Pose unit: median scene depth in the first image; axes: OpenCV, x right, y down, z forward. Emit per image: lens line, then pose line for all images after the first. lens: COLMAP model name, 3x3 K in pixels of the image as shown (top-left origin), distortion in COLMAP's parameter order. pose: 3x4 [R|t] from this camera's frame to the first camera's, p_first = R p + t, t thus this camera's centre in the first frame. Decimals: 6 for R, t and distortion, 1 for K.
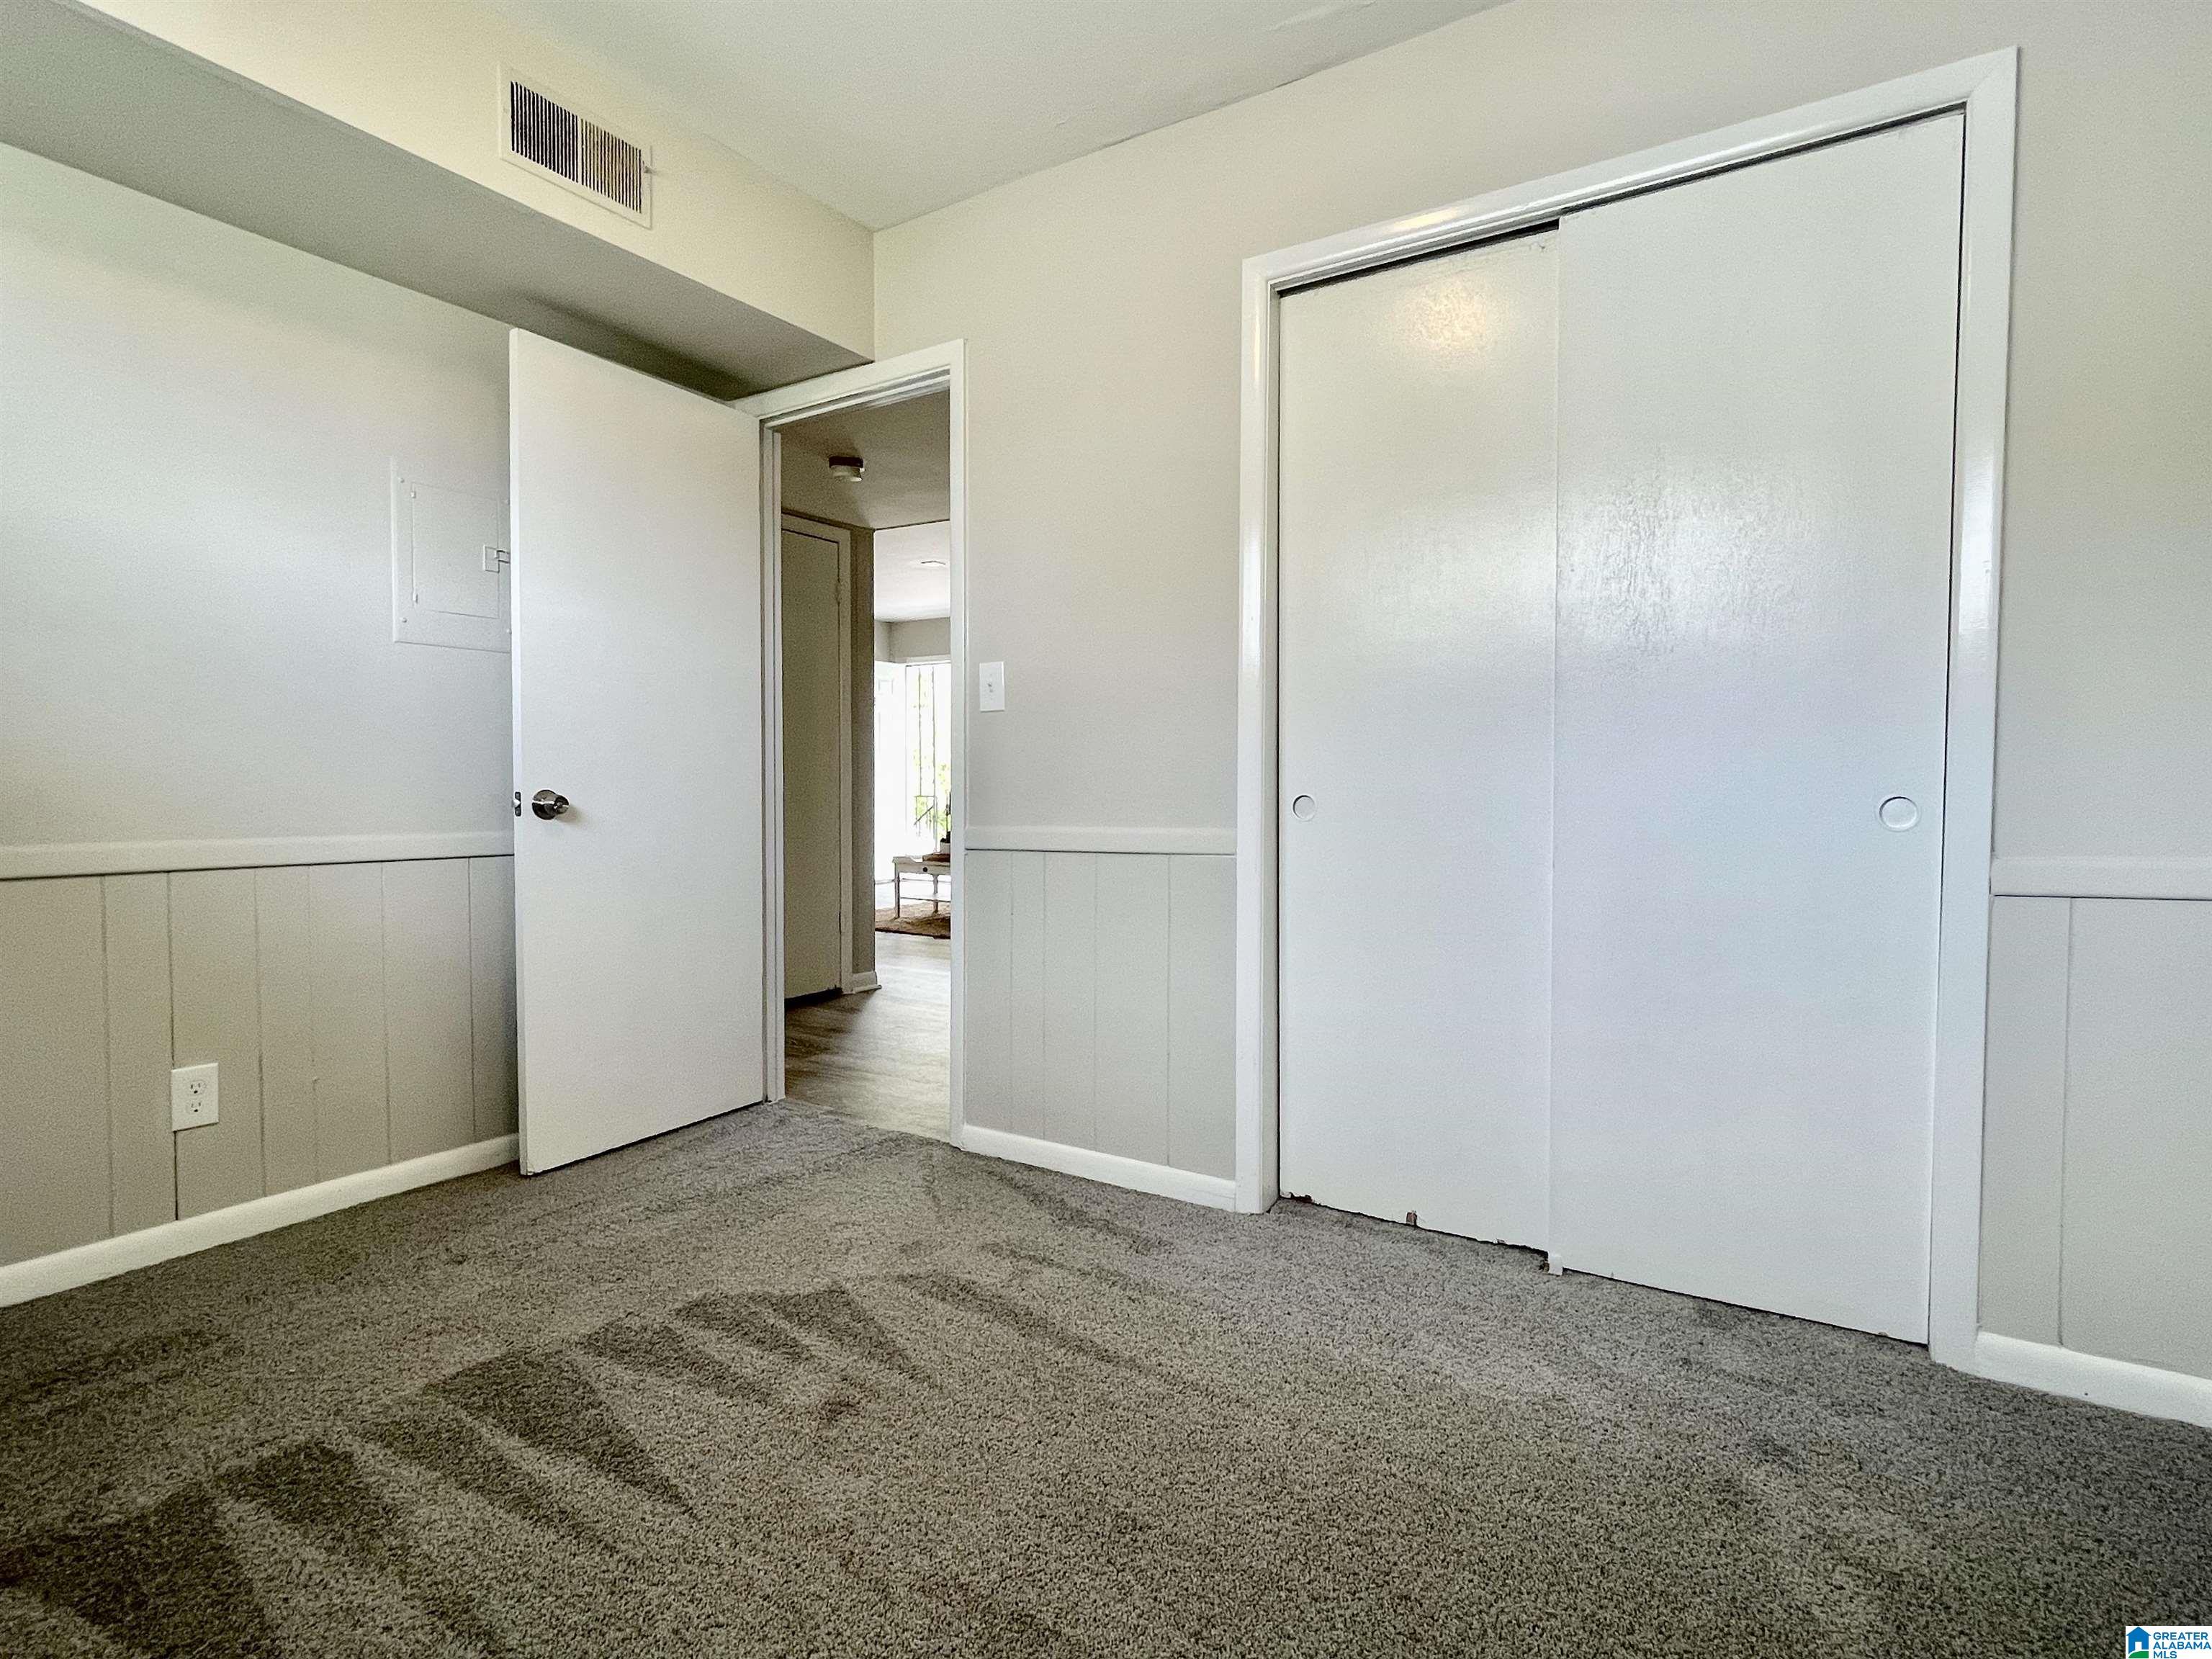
lens RADIAL K [[1103.2, 0, 1111.8], [0, 1103.2, 831.1], [0, 0, 1]] dist [0.004789, 0.000146]
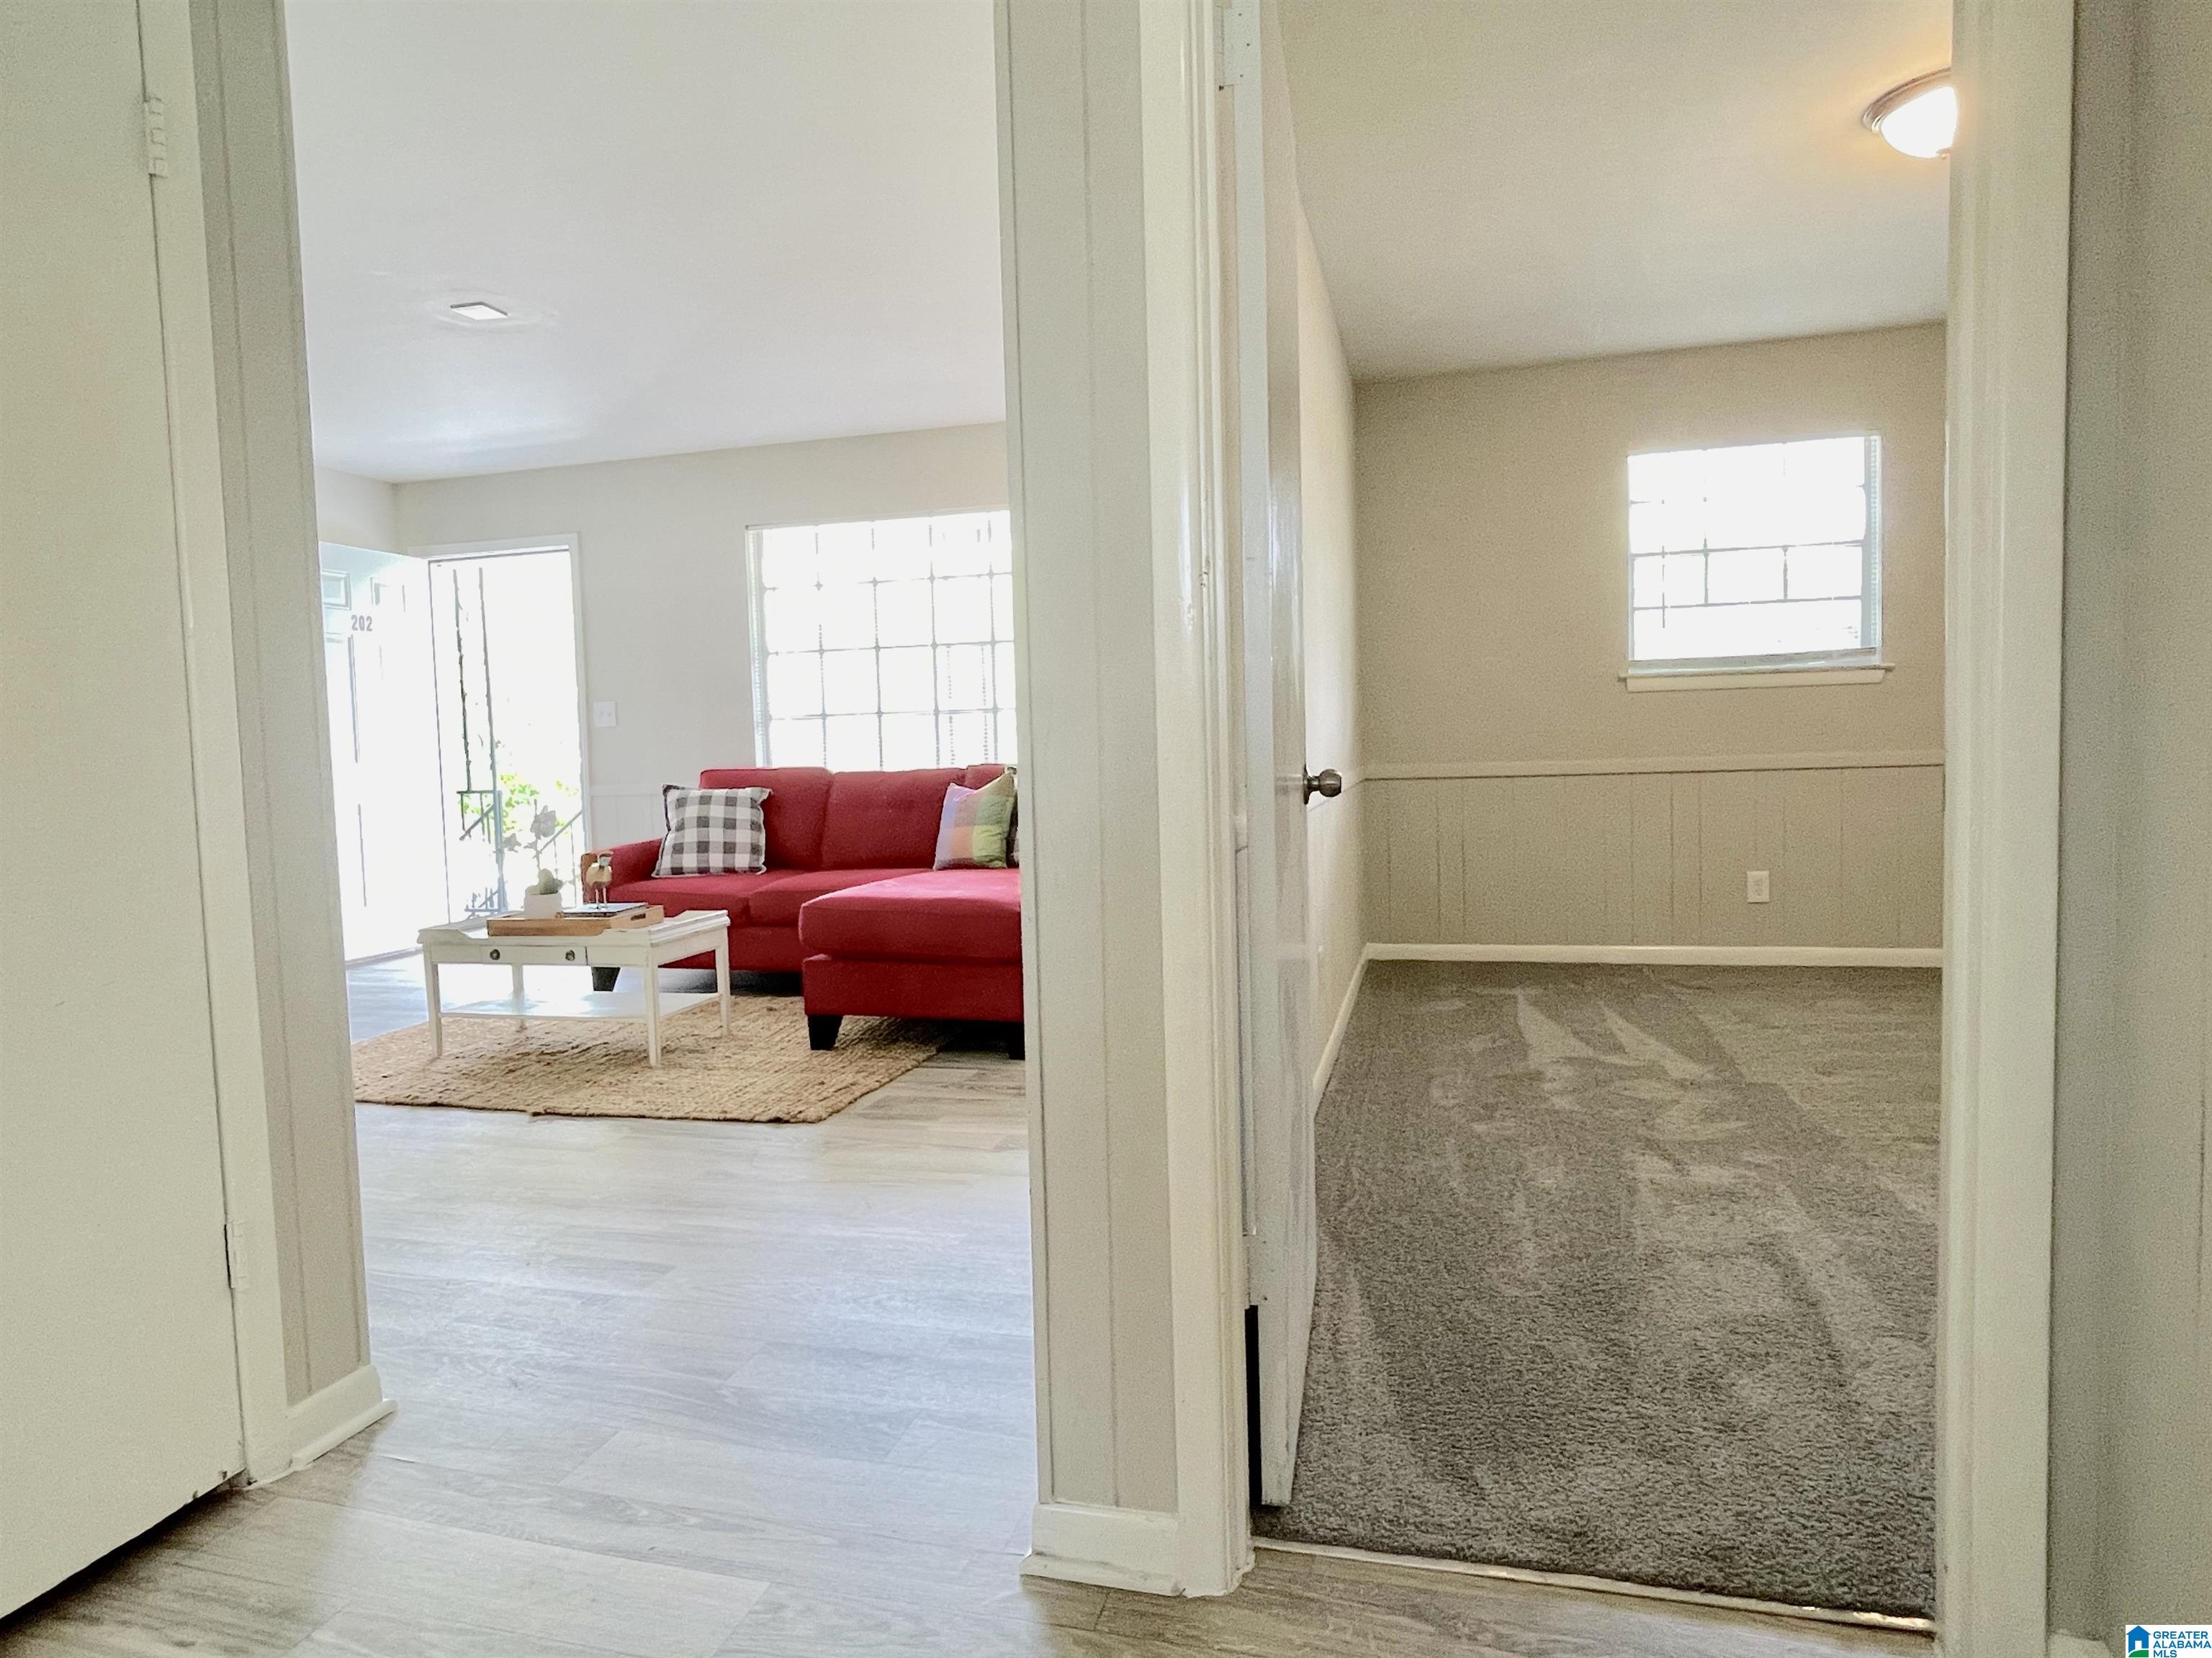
lens RADIAL K [[1253.1, 0, 1111.8], [0, 1253.1, 827.6], [0, 0, 1]] dist [0.000485, 0.001773]
pose [[0.952471, -0.046679, 0.301033, -0.075321], [0.040220, 0.998809, 0.027621, -0.026060], [-0.301963, -0.014200, 0.953214, 0.401102]]
